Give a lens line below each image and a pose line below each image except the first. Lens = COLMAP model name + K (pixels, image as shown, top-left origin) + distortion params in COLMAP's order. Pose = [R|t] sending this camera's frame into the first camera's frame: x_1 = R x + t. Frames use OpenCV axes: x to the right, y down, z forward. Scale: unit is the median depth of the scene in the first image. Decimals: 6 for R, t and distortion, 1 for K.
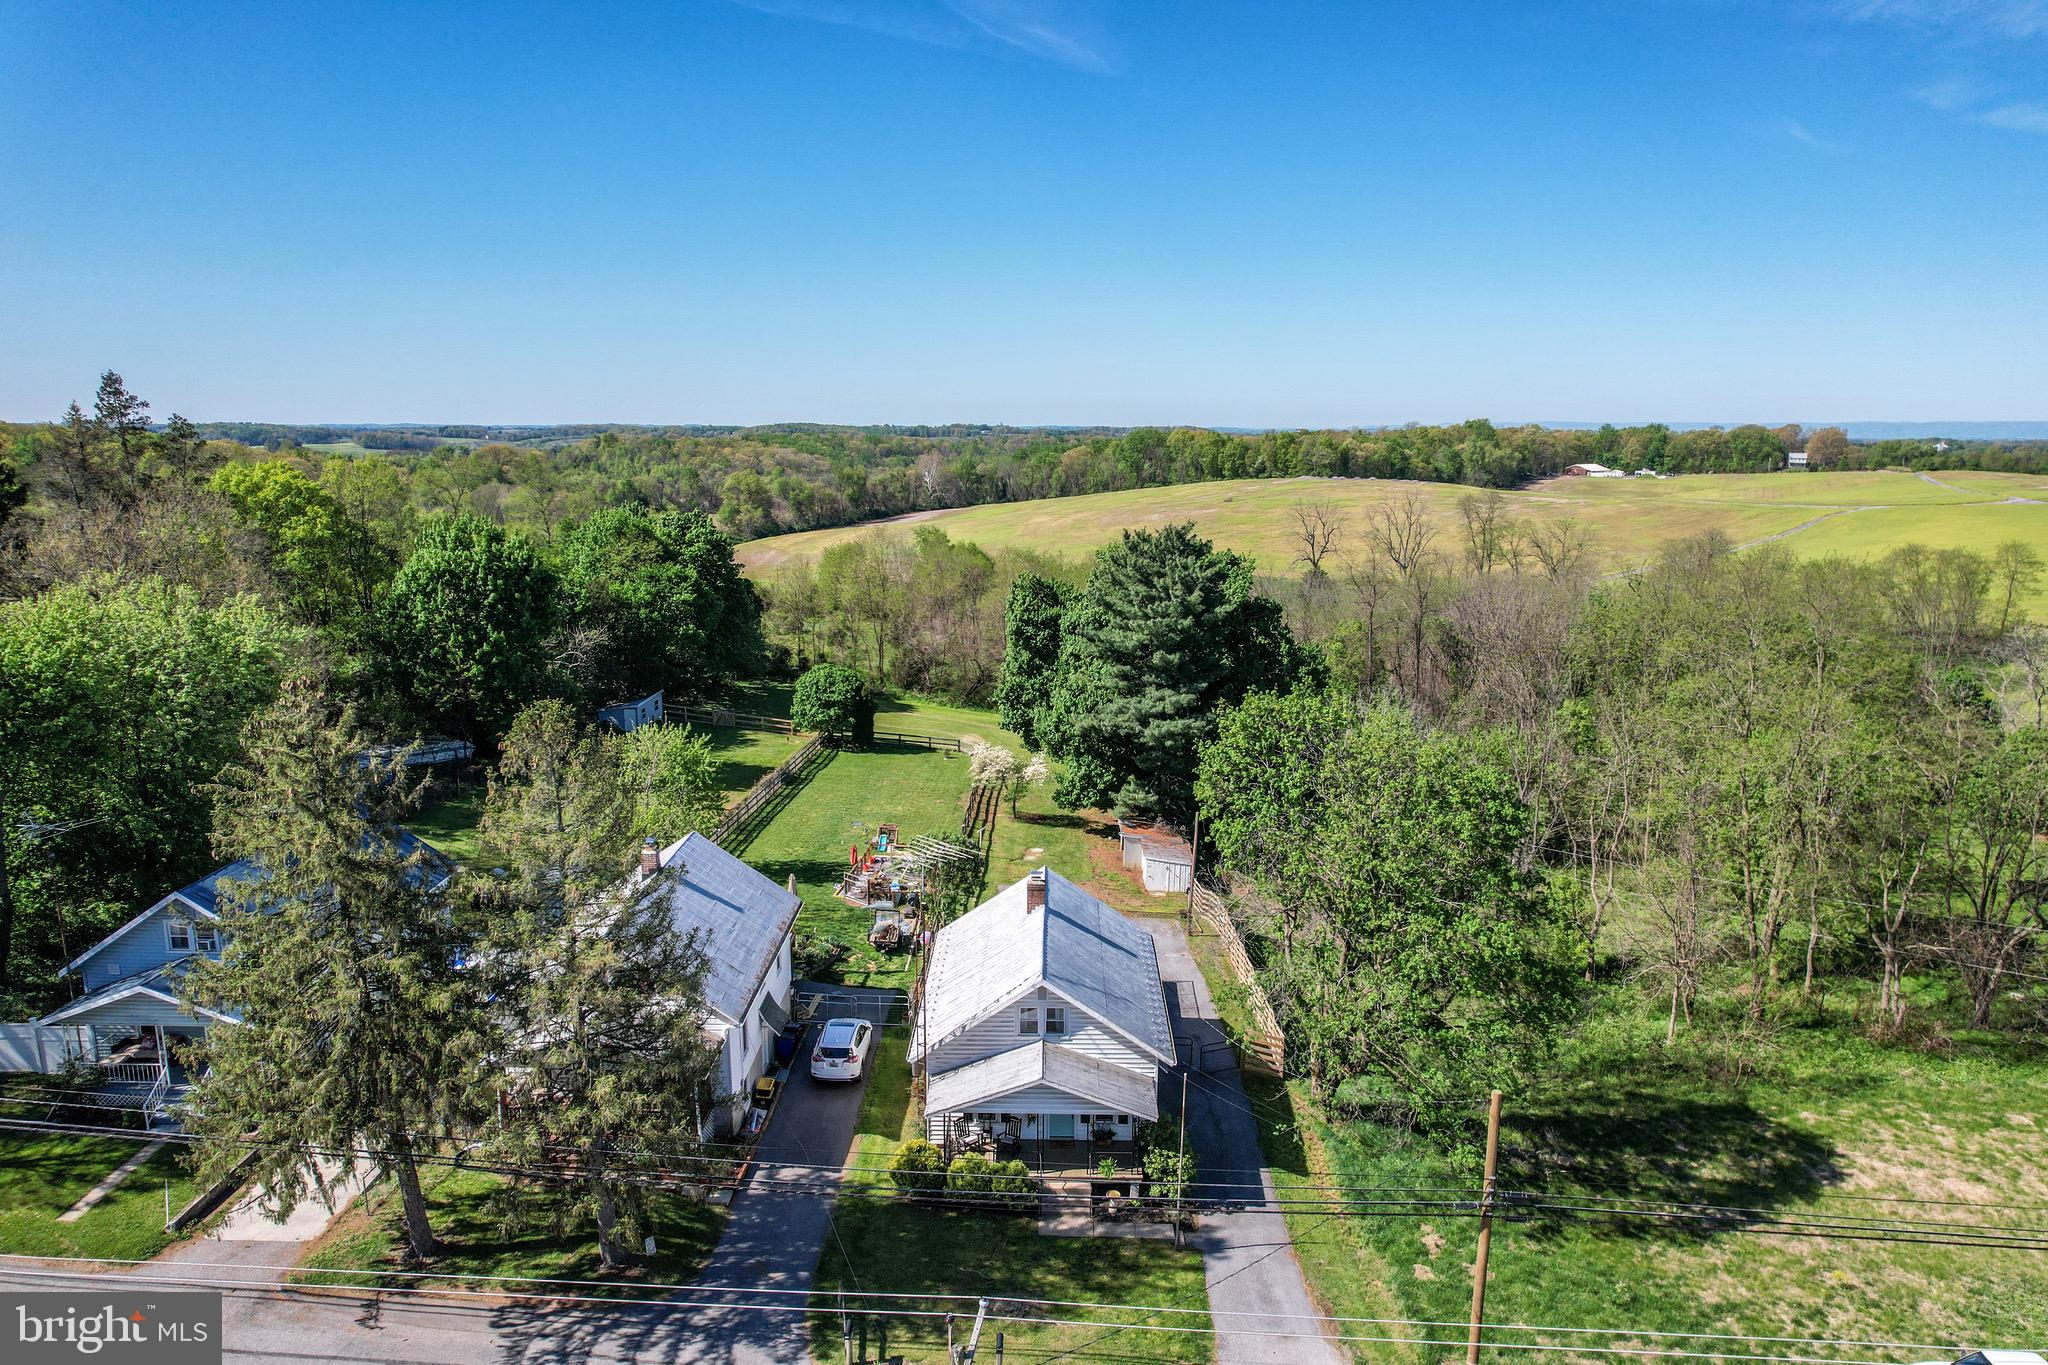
lens RADIAL K [[1326.5, 0, 1050.4], [0, 1326.5, 650.2], [0, 0, 1]] dist [-0.039347, 0.008371]
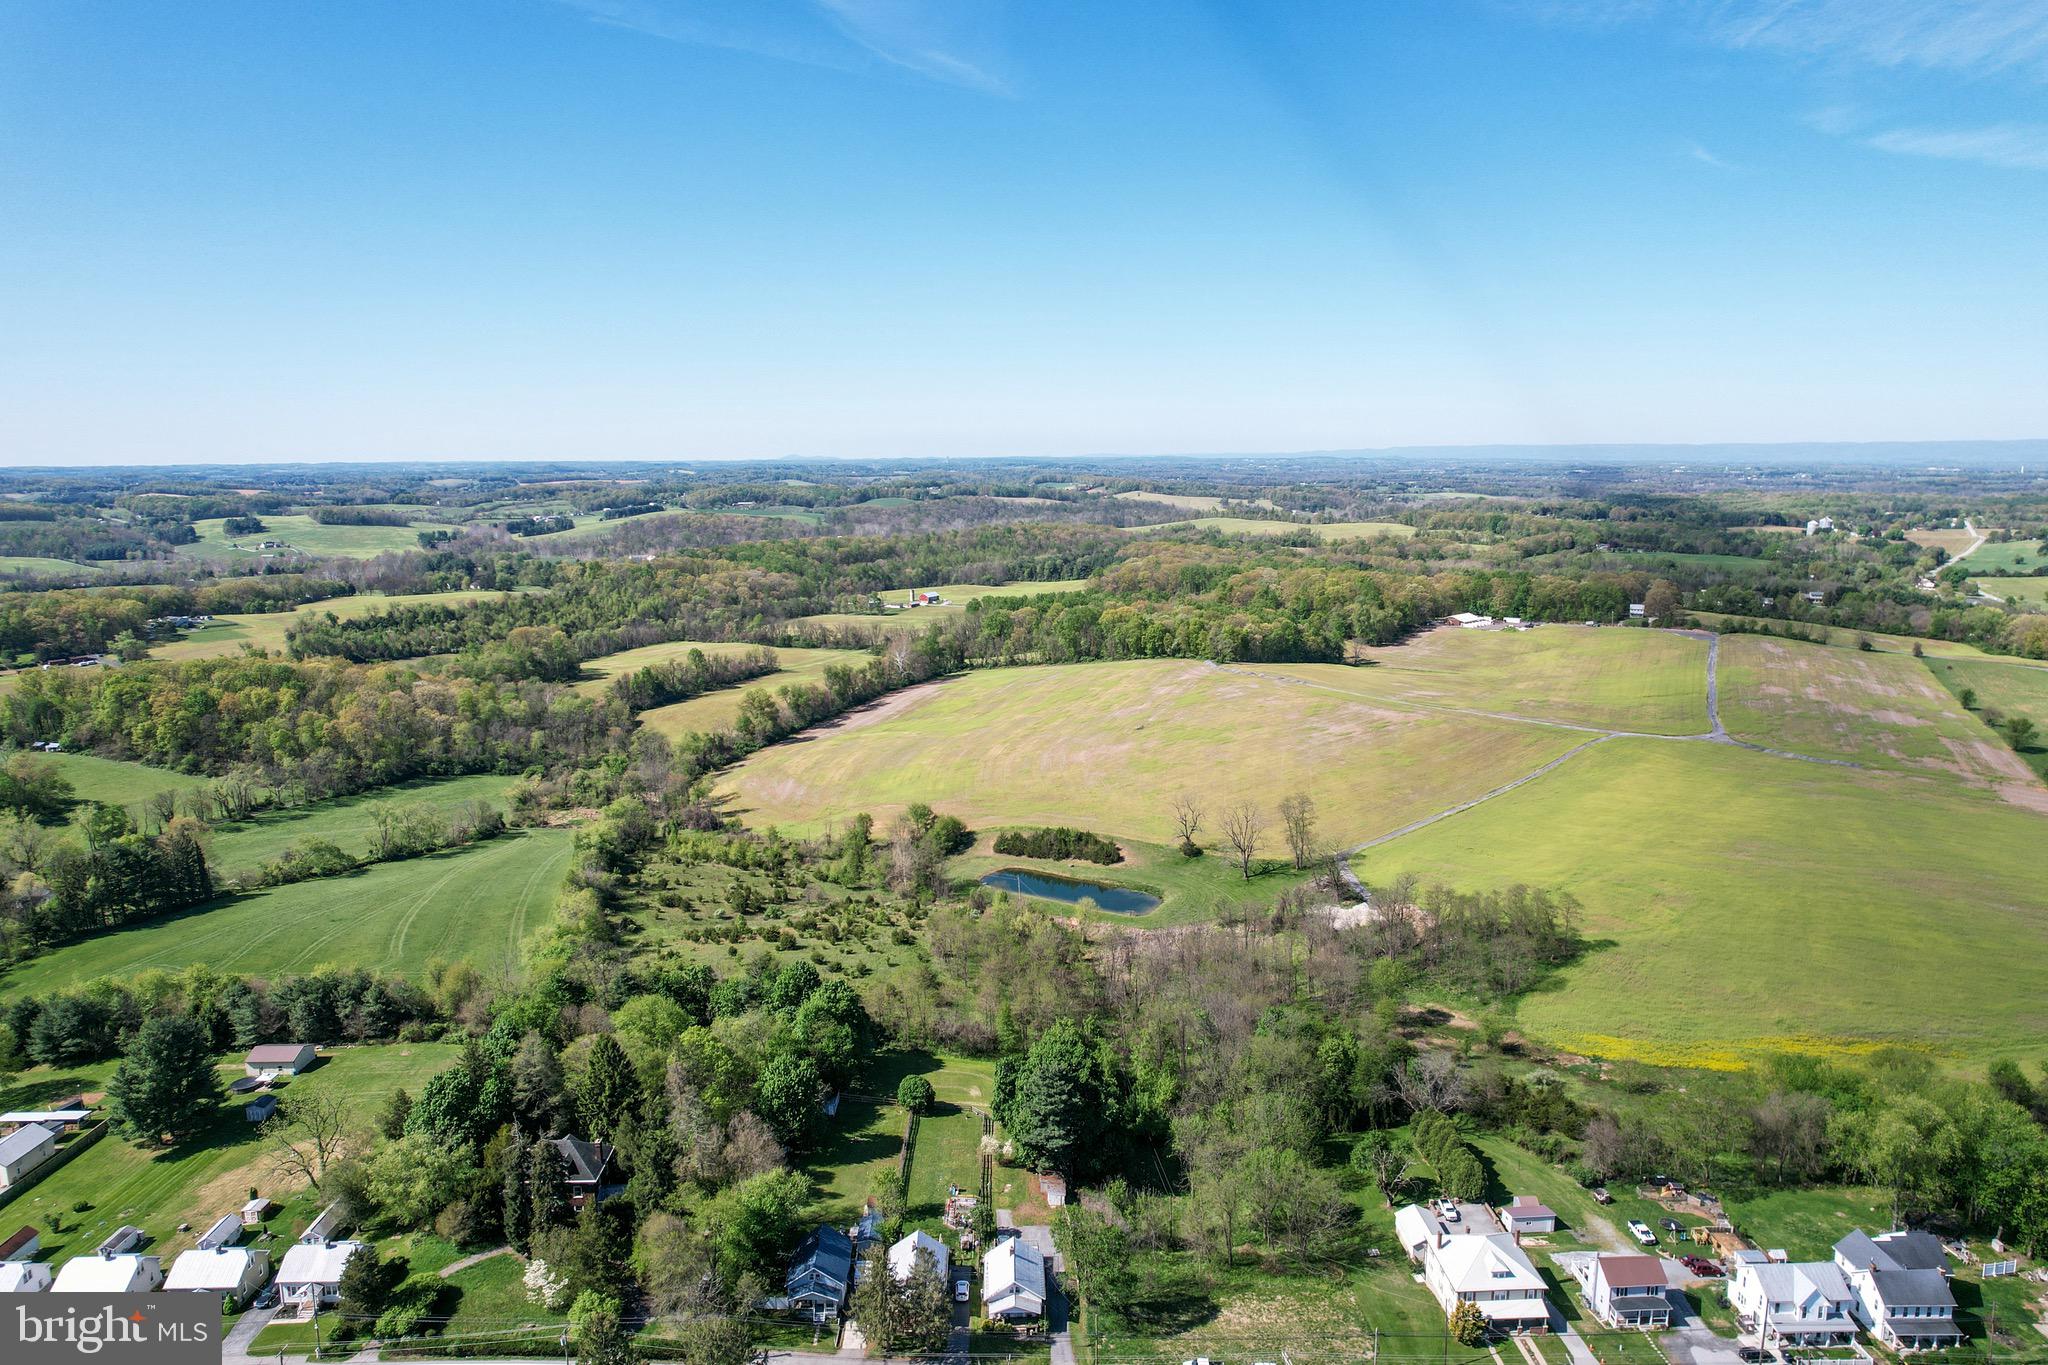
lens RADIAL K [[1326.5, 0, 1041.3], [0, 1326.5, 670.7], [0, 0, 1]] dist [-0.039347, 0.008371]
pose [[0.999367, -0.018448, 0.030411, -0.006832], [0.018967, 0.999678, -0.016881, -0.889817], [-0.030090, 0.017447, 0.999395, -1.778449]]
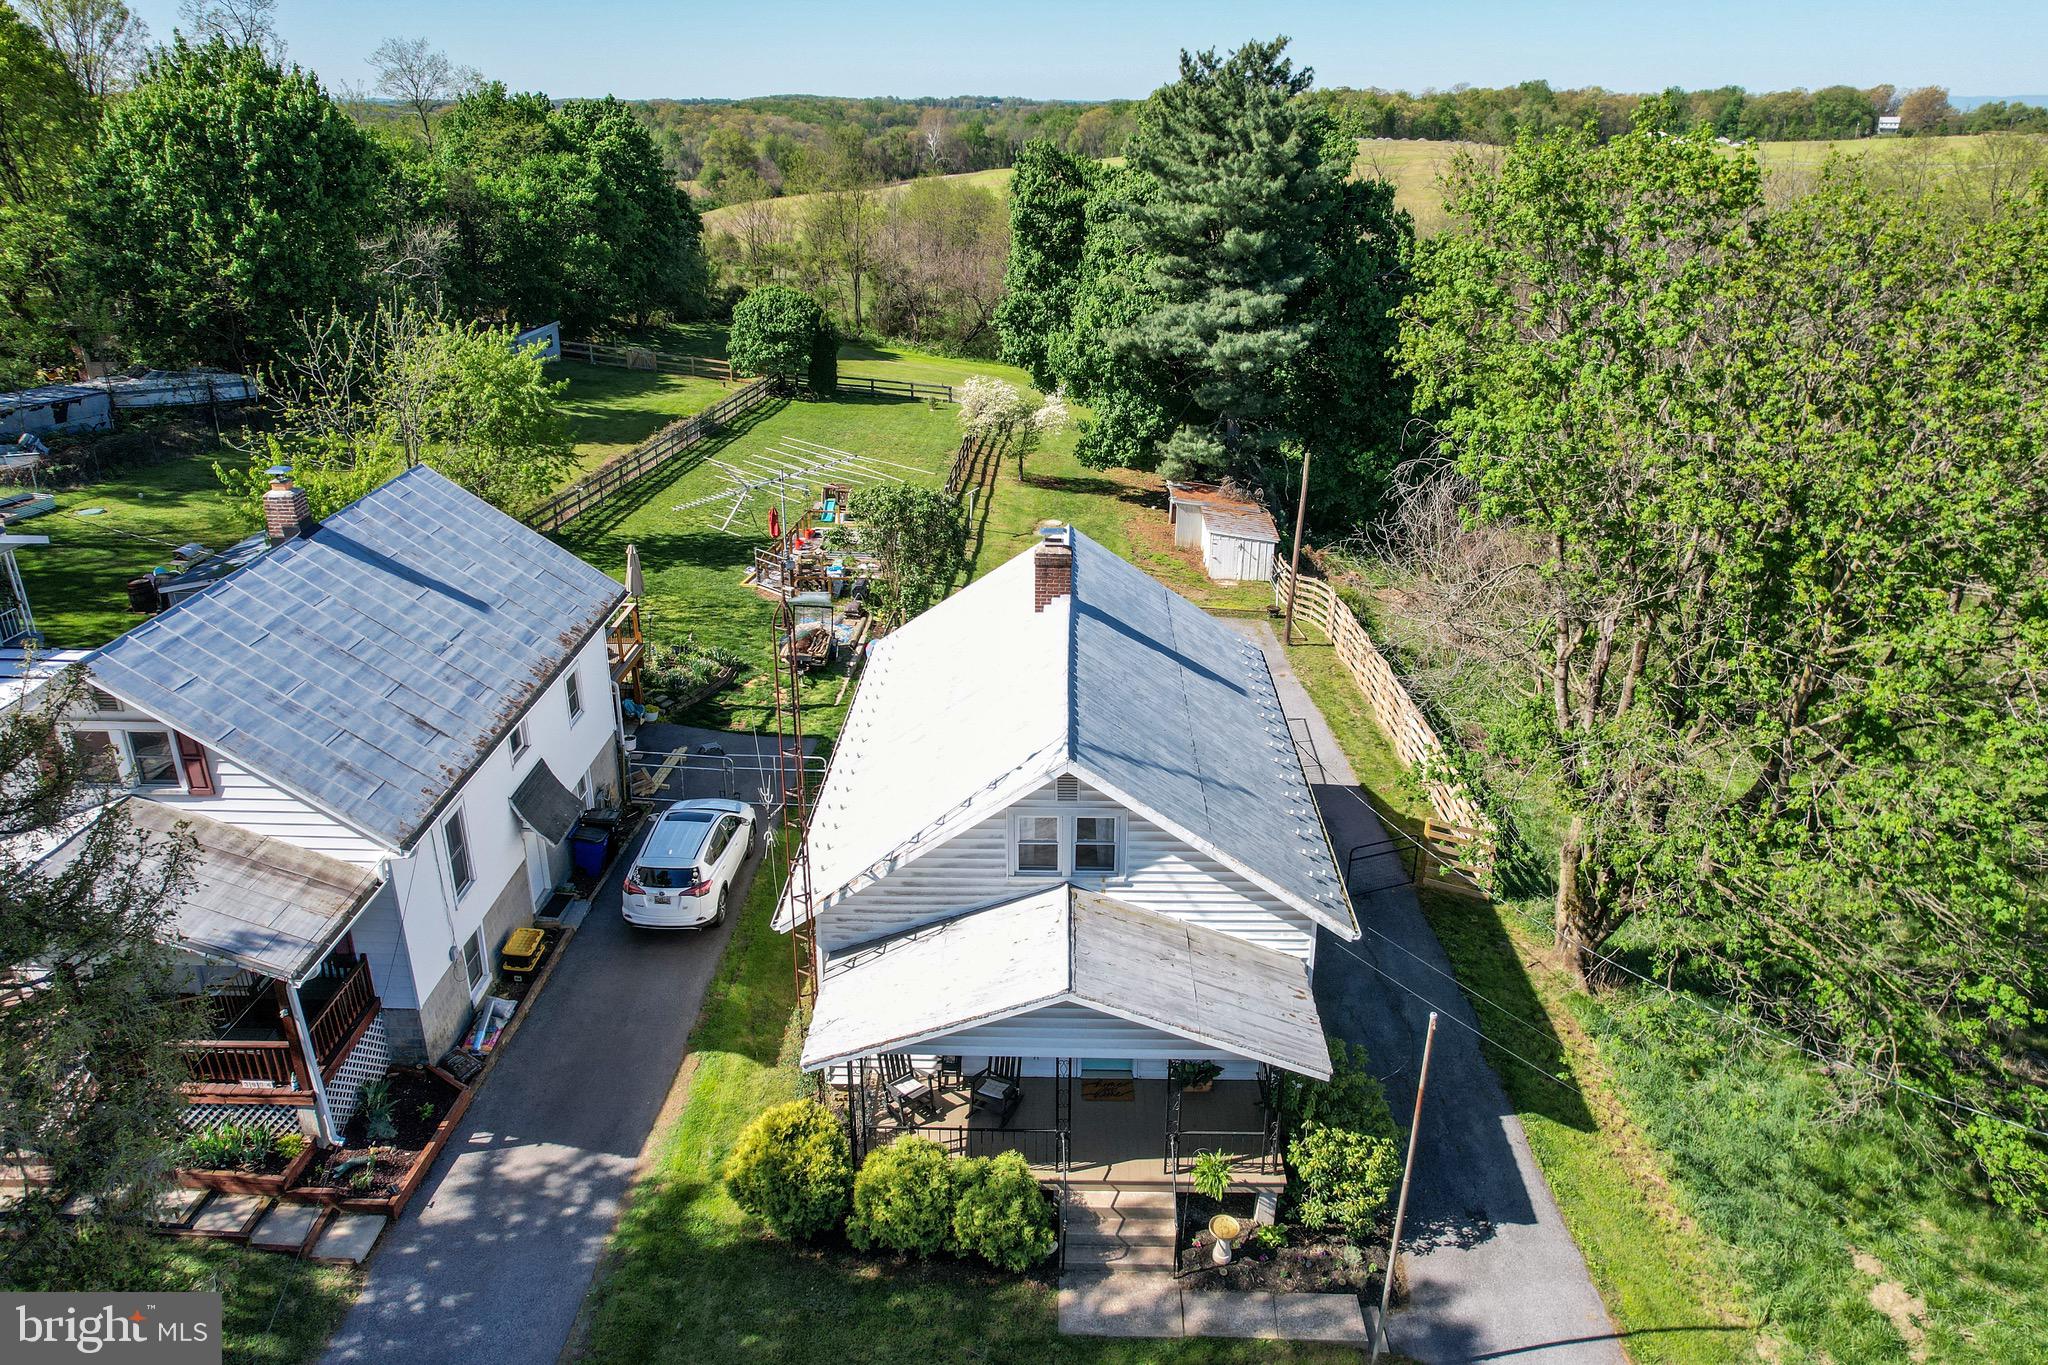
lens RADIAL K [[1326.5, 0, 1052.3], [0, 1326.5, 675.4], [0, 0, 1]] dist [-0.039347, 0.008371]
pose [[0.999958, 0.001716, -0.009042, -0.003878], [0.000533, 0.970008, 0.243074, 0.060297], [0.009188, -0.243069, 0.969966, 0.305992]]
